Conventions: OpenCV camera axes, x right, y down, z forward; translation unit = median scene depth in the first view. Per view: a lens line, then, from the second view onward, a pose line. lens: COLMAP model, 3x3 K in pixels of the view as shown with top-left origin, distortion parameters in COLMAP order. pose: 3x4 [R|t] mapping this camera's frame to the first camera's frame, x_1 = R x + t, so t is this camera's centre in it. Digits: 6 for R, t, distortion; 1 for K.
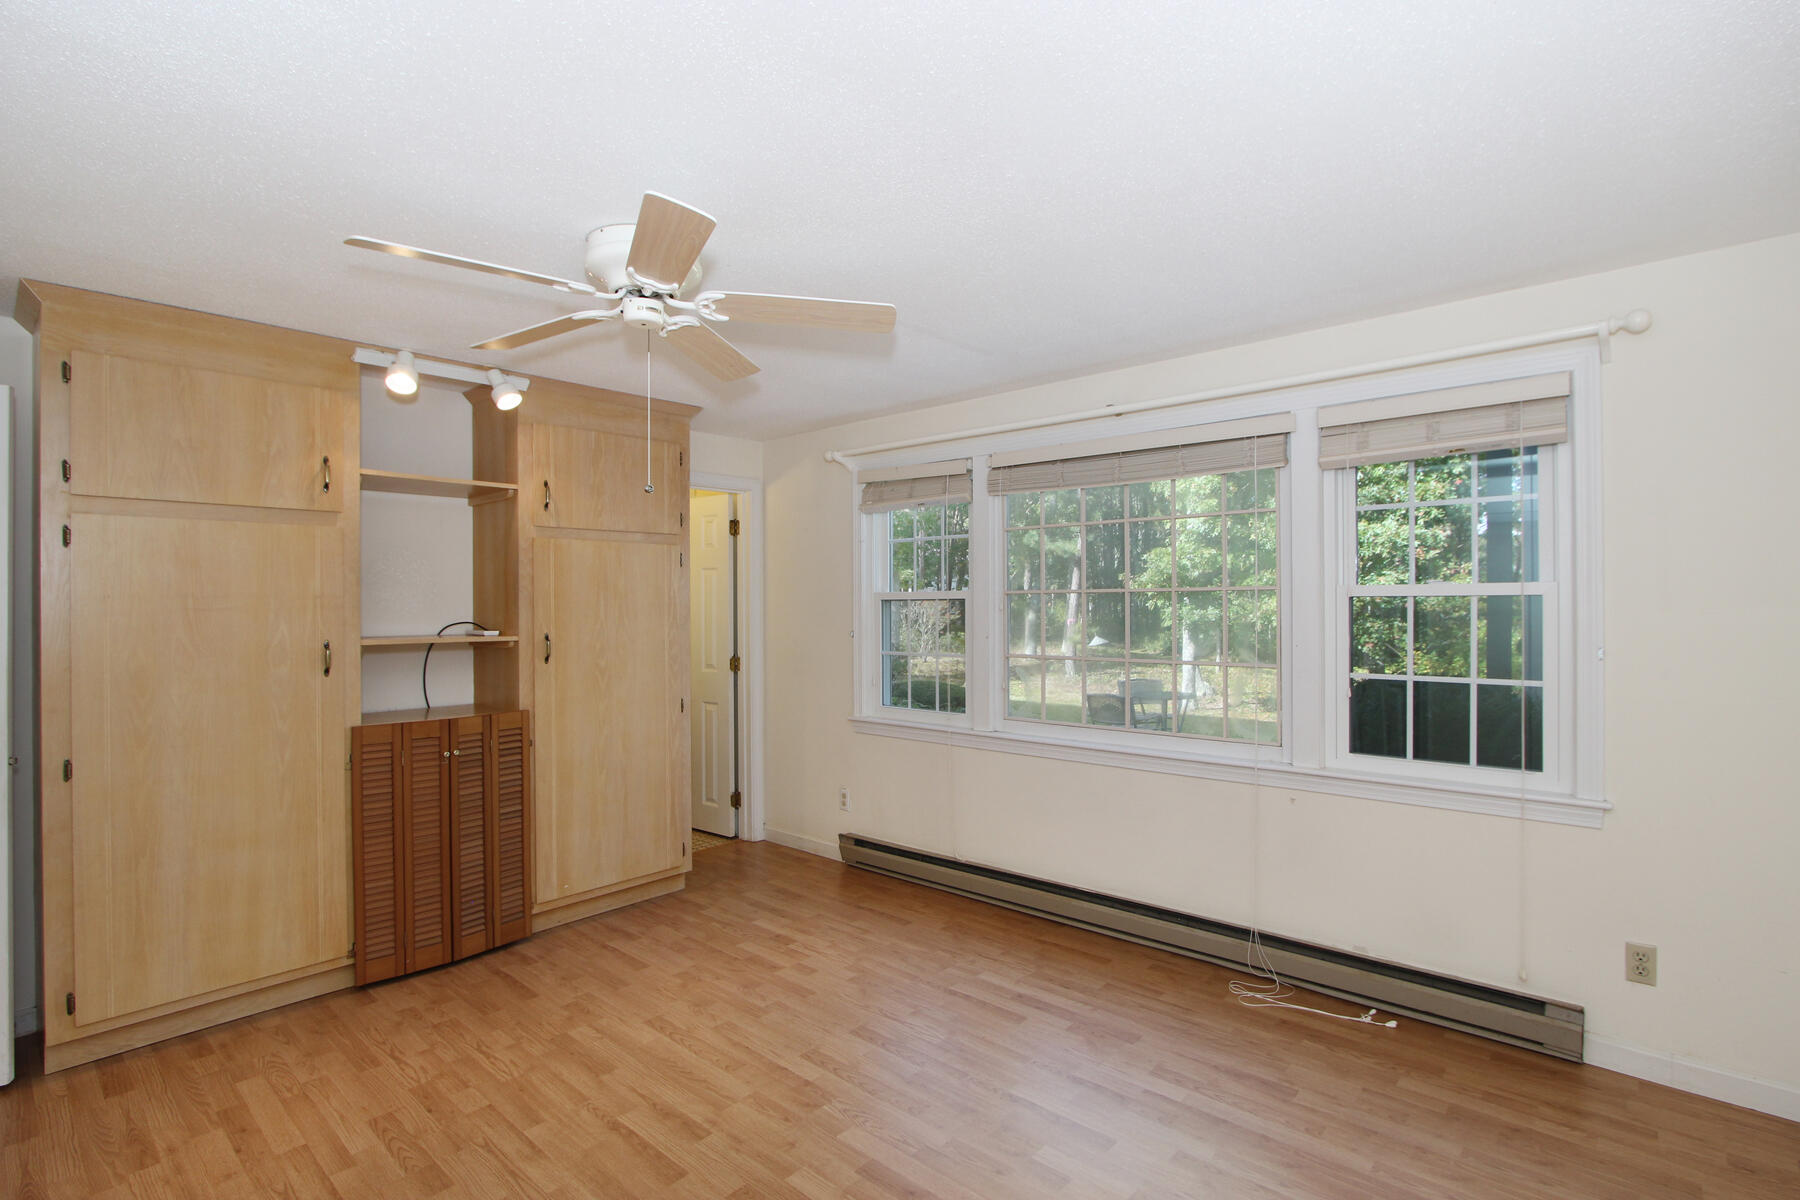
lens RADIAL K [[830.3, 0, 903.6], [0, 830.3, 603.7], [0, 0, 1]] dist [-0.020815, 0.000809]
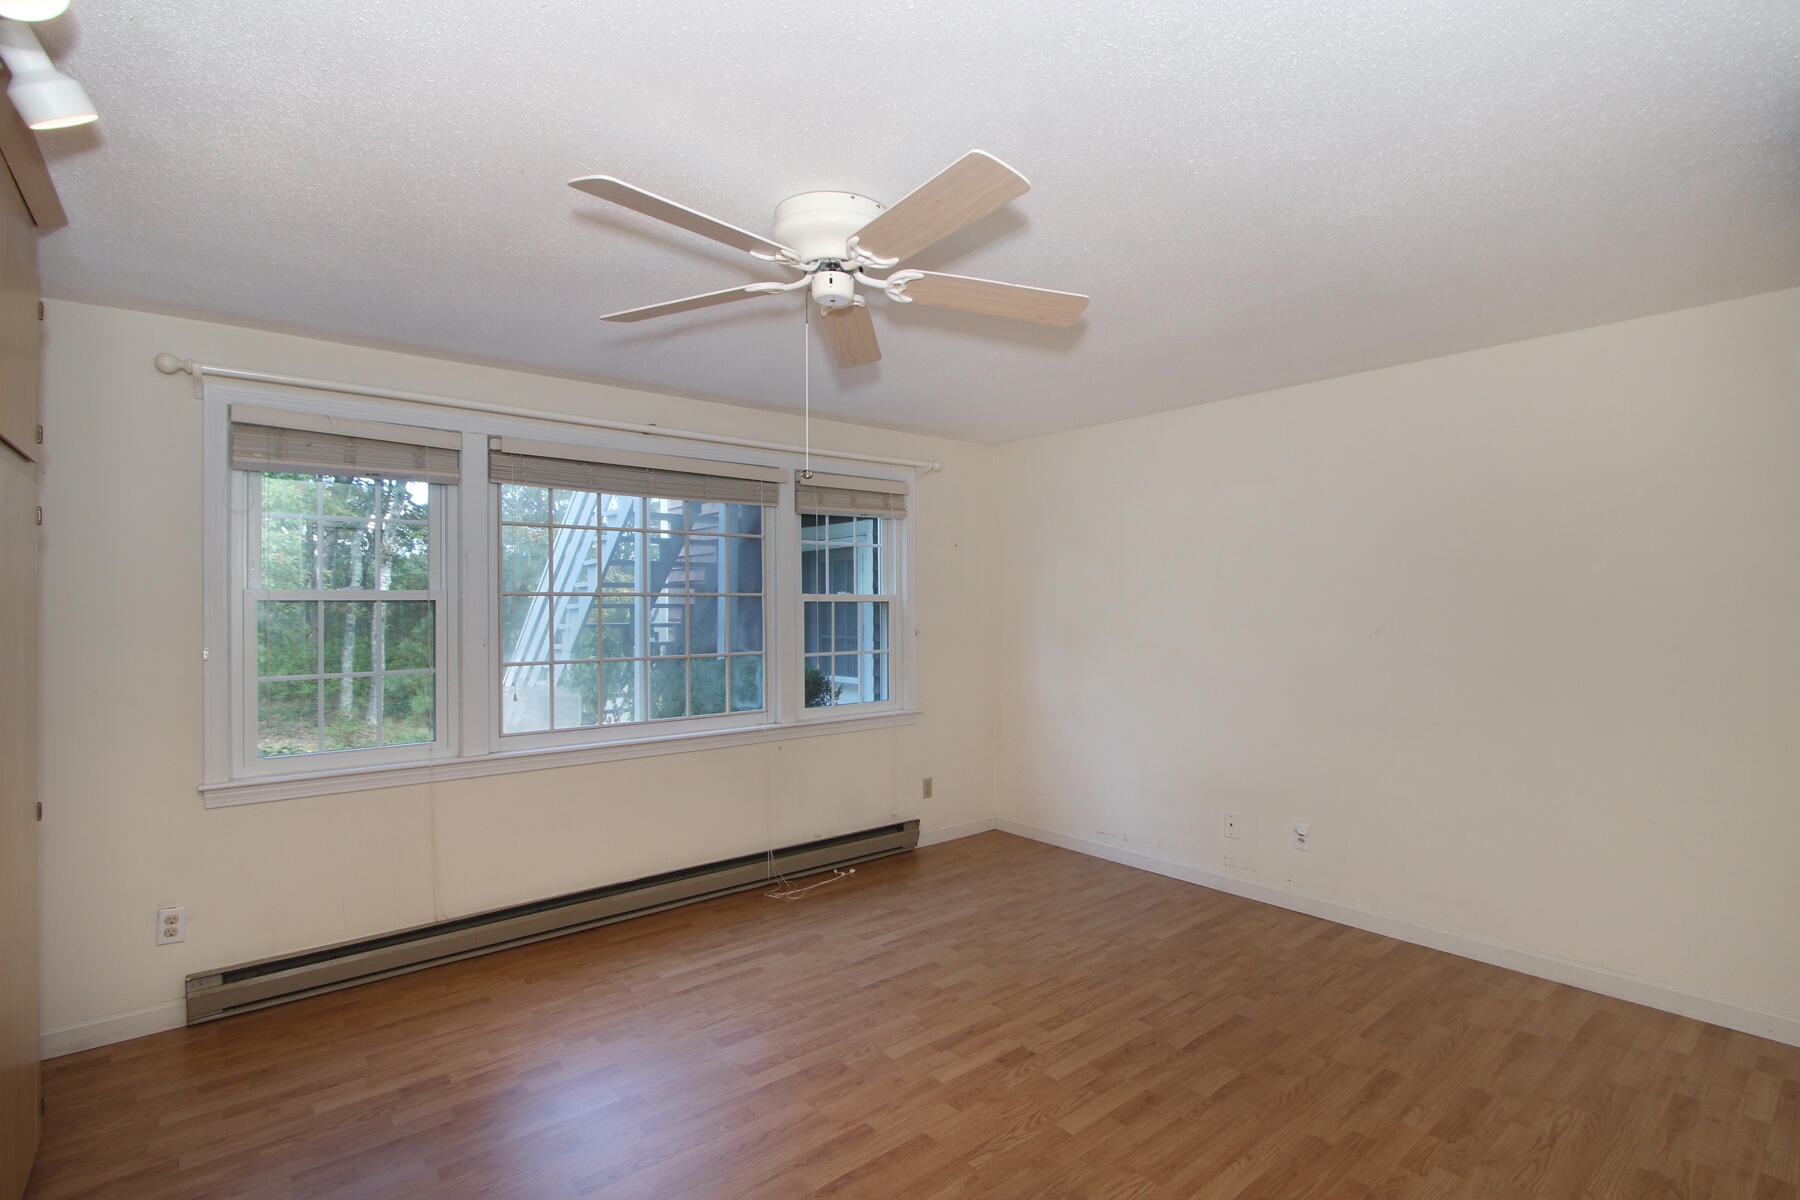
lens RADIAL K [[830.3, 0, 905.0], [0, 830.3, 600.7], [0, 0, 1]] dist [-0.020815, 0.000809]
pose [[0.174290, 0.018122, 0.984528, -0.866228], [0.010788, 0.999735, -0.020312, 0.021144], [-0.984635, 0.014161, 0.174048, 0.546140]]
